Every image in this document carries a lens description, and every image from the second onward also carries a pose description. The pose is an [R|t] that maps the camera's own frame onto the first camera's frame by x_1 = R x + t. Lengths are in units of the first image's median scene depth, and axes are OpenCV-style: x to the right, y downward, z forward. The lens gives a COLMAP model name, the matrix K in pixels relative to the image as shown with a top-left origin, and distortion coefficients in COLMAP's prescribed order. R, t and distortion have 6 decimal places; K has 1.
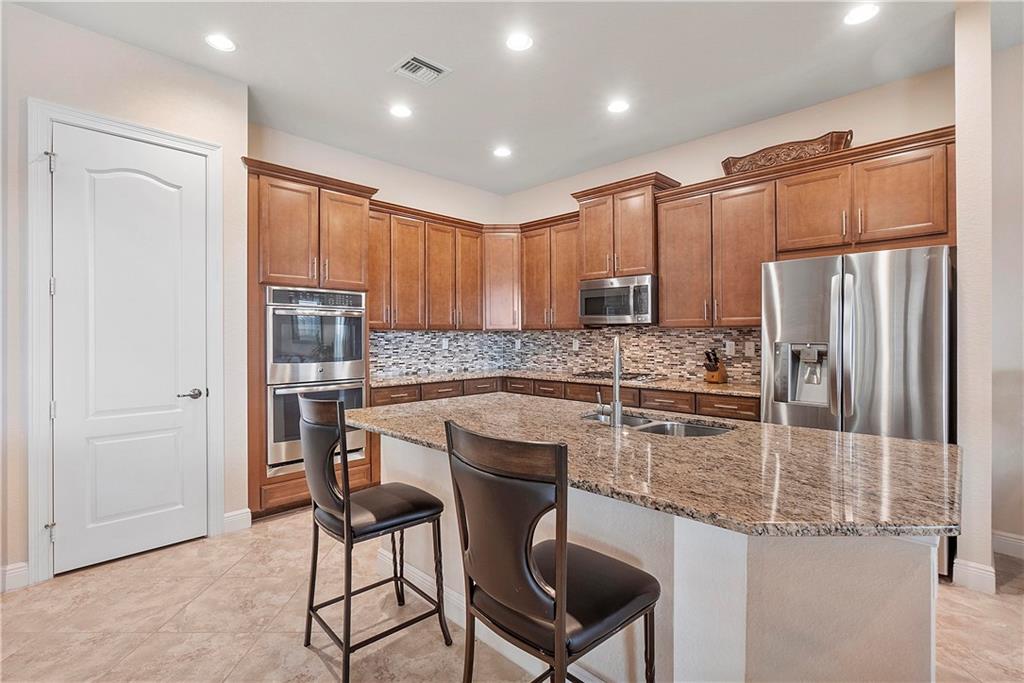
lens RADIAL K [[472.8, 0, 507.3], [0, 472.8, 337.1], [0, 0, 1]] dist [-0.004385, -0.000616]
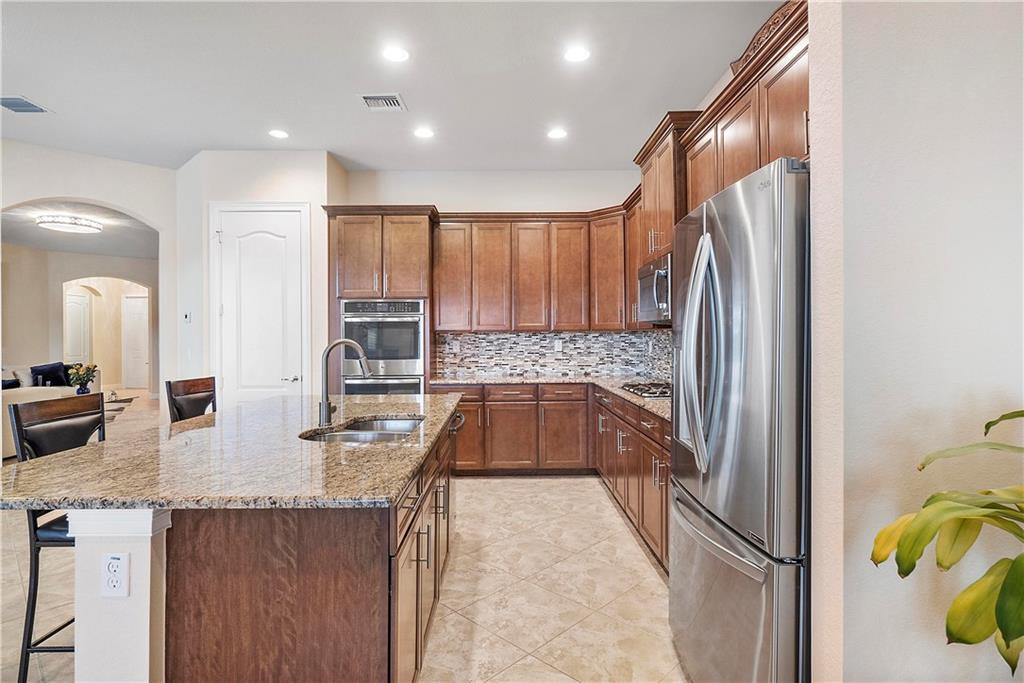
lens RADIAL K [[514.7, 0, 508.0], [0, 514.7, 339.9], [0, 0, 1]] dist [-0.005946, -0.000678]
pose [[0.713759, -0.000949, -0.700390, 0.547475], [0.003970, 0.999988, 0.002691, -0.000373], [0.700380, -0.004702, 0.713755, 0.208099]]
